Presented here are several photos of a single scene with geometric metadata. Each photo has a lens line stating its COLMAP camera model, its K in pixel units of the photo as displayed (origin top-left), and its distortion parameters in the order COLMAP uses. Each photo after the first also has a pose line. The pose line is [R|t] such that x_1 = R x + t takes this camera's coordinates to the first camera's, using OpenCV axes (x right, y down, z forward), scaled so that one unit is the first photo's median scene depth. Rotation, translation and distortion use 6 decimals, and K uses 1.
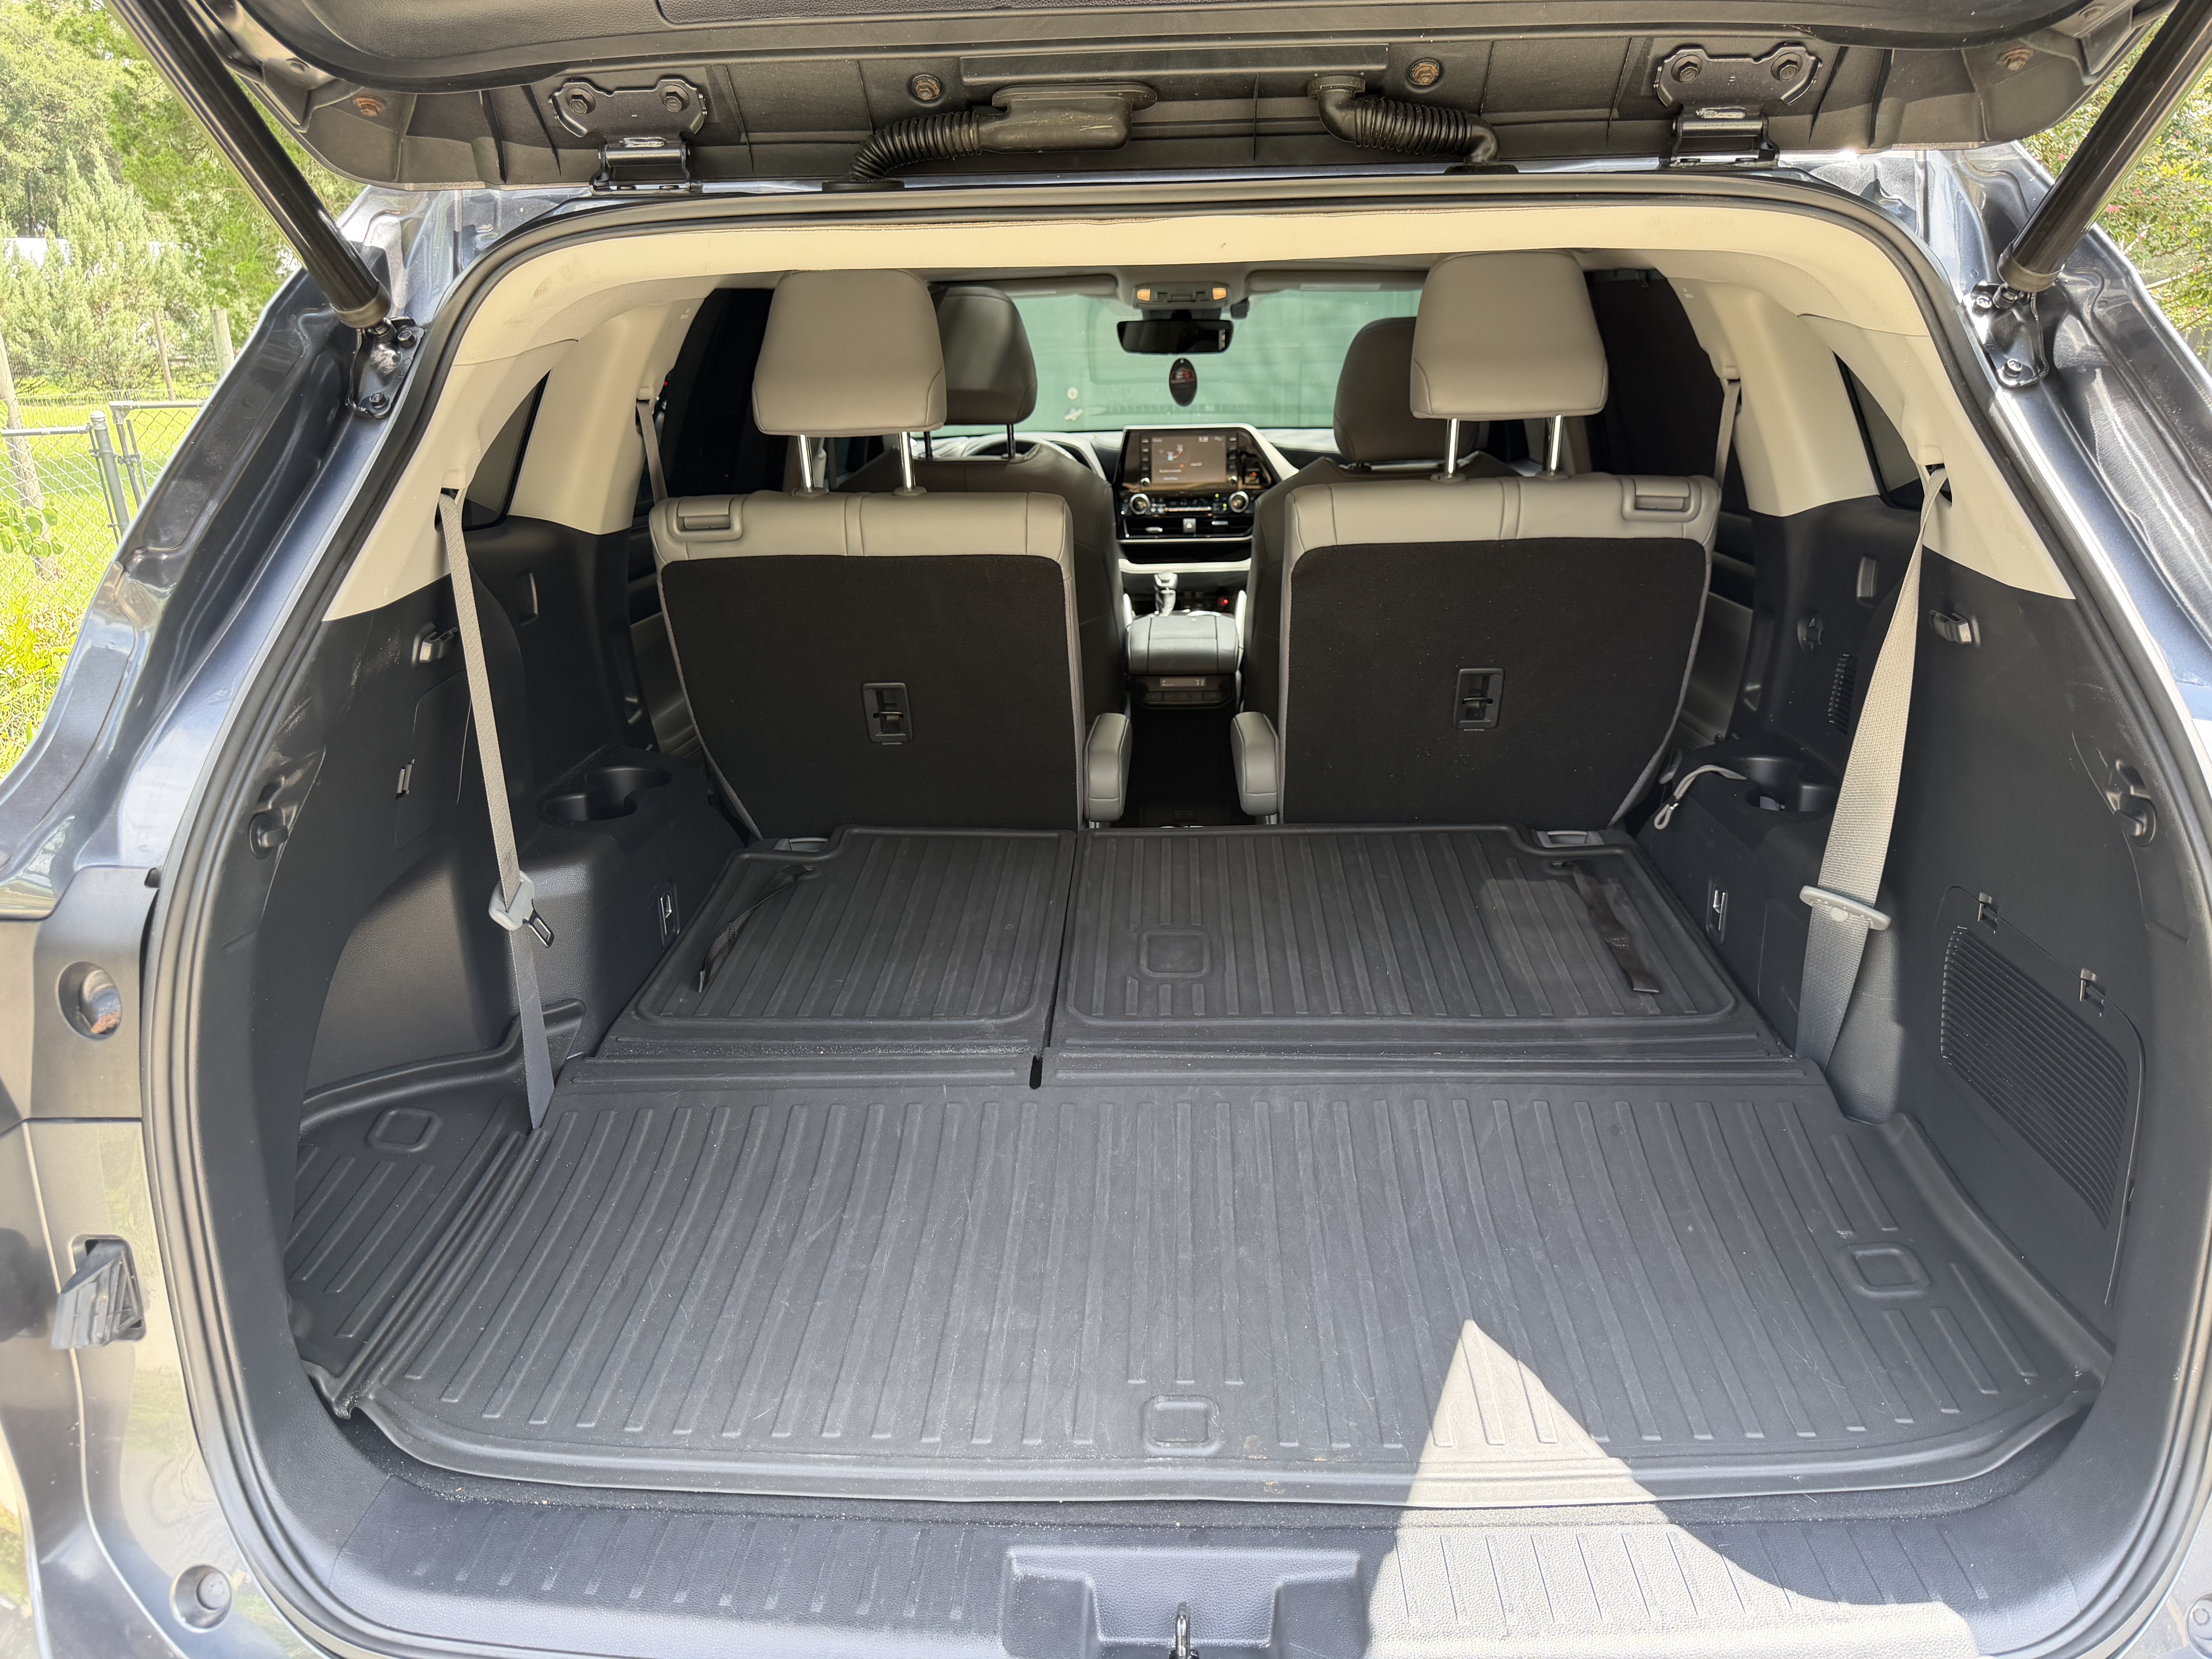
lens RADIAL K [[1516.6, 0, 1126.6], [0, 1516.6, 839.7], [0, 0, 1]] dist [-0.035318, 0.003548]
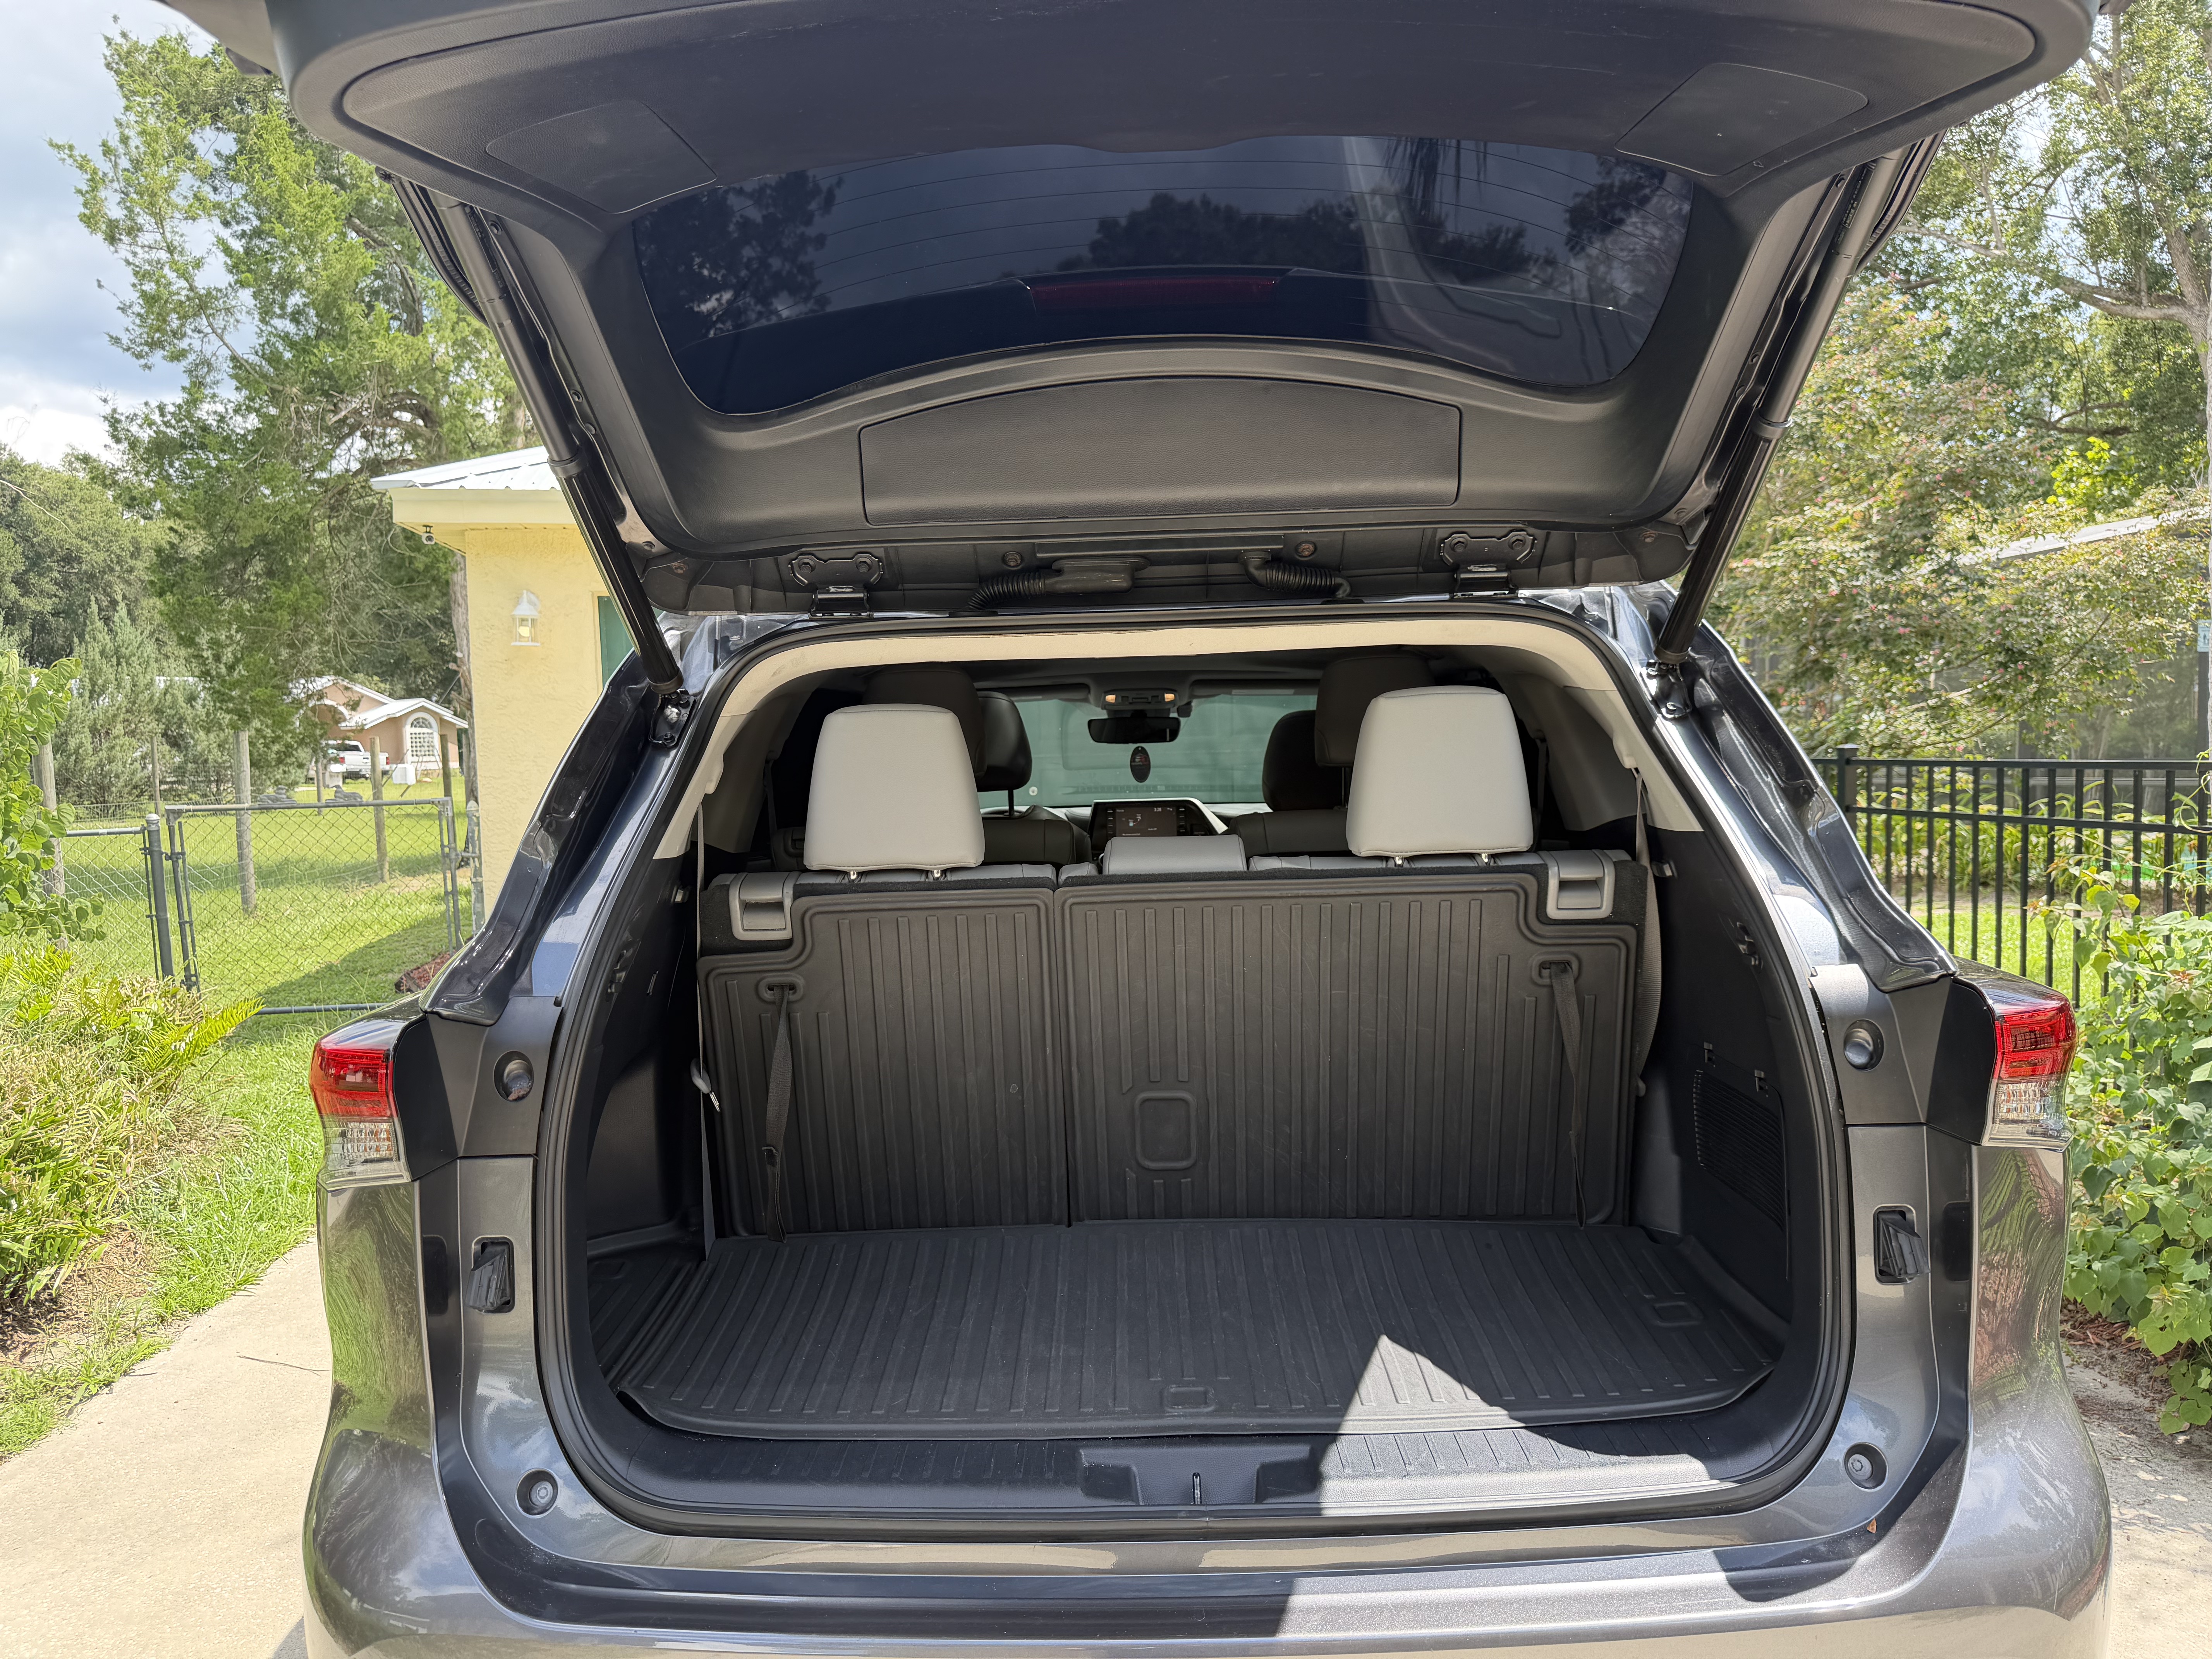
lens RADIAL K [[1516.6, 0, 1102.4], [0, 1516.6, 839.8], [0, 0, 1]] dist [-0.035318, 0.003548]
pose [[0.999578, -0.011137, 0.026834, -0.078739], [0.017882, 0.963782, -0.266090, 0.250841], [-0.022898, 0.266458, 0.963575, -0.541298]]
